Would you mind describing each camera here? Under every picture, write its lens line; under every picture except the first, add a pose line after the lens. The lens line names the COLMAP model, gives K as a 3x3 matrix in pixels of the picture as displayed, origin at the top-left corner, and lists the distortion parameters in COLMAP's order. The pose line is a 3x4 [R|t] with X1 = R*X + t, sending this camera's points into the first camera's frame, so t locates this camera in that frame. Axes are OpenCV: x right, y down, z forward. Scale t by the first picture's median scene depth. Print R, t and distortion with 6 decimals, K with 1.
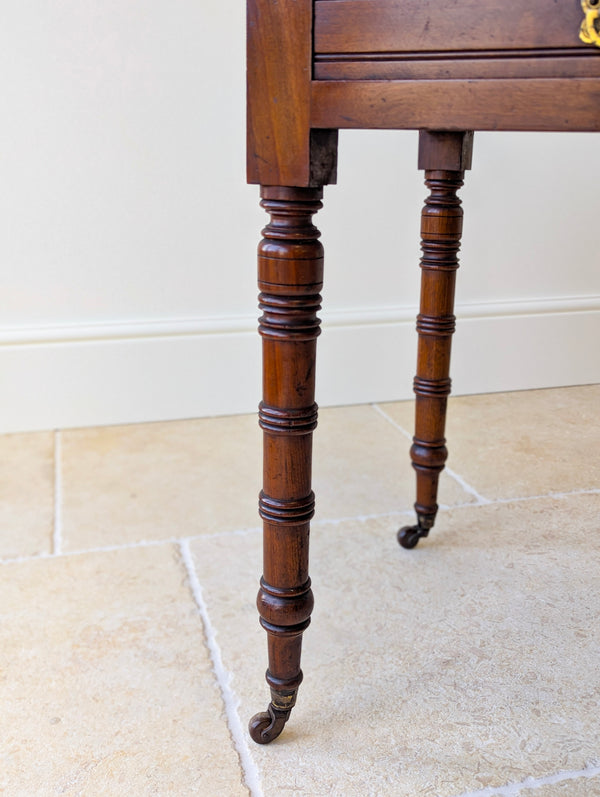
lens RADIAL K [[861.8, 0, 300.0], [0, 861.8, 398.5], [0, 0, 1]] dist [0.023173, 0.004304]
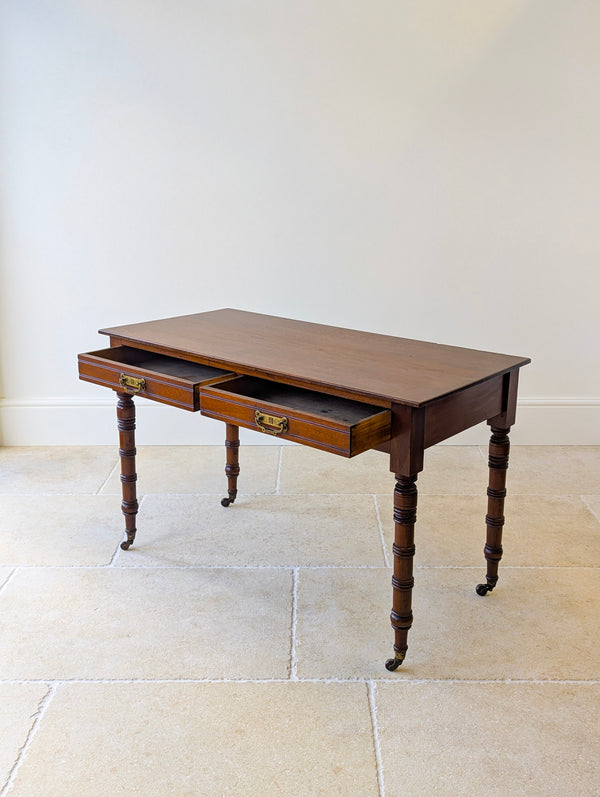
lens RADIAL K [[861.8, 0, 300.0], [0, 861.8, 398.5], [0, 0, 1]] dist [0.023173, 0.004304]
pose [[0.963272, 0.073263, -0.258341, 1.143130], [-0.077555, 0.996967, -0.006447, -0.167487], [0.257085, 0.026246, 0.966032, -1.637133]]
